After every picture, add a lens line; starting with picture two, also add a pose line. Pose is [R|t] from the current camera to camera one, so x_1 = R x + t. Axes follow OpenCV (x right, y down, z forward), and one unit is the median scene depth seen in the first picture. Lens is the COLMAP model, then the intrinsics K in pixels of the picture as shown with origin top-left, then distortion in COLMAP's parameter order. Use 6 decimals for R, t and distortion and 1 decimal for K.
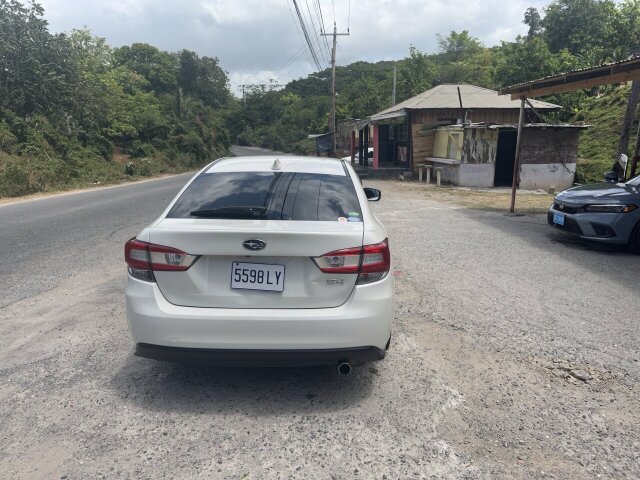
lens RADIAL K [[444.8, 0, 321.1], [0, 444.8, 244.4], [0, 0, 1]] dist [0.021864, -0.029785]
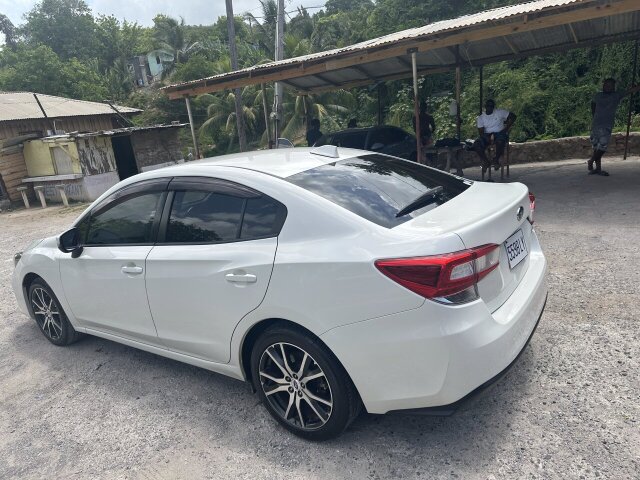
lens RADIAL K [[444.8, 0, 320.3], [0, 444.8, 240.2], [0, 0, 1]] dist [0.021864, -0.029785]
pose [[0.554006, -0.281902, 0.783332, -0.160284], [0.305176, 0.944194, 0.123959, -0.027283], [-0.774561, 0.170380, 0.609119, 0.107238]]
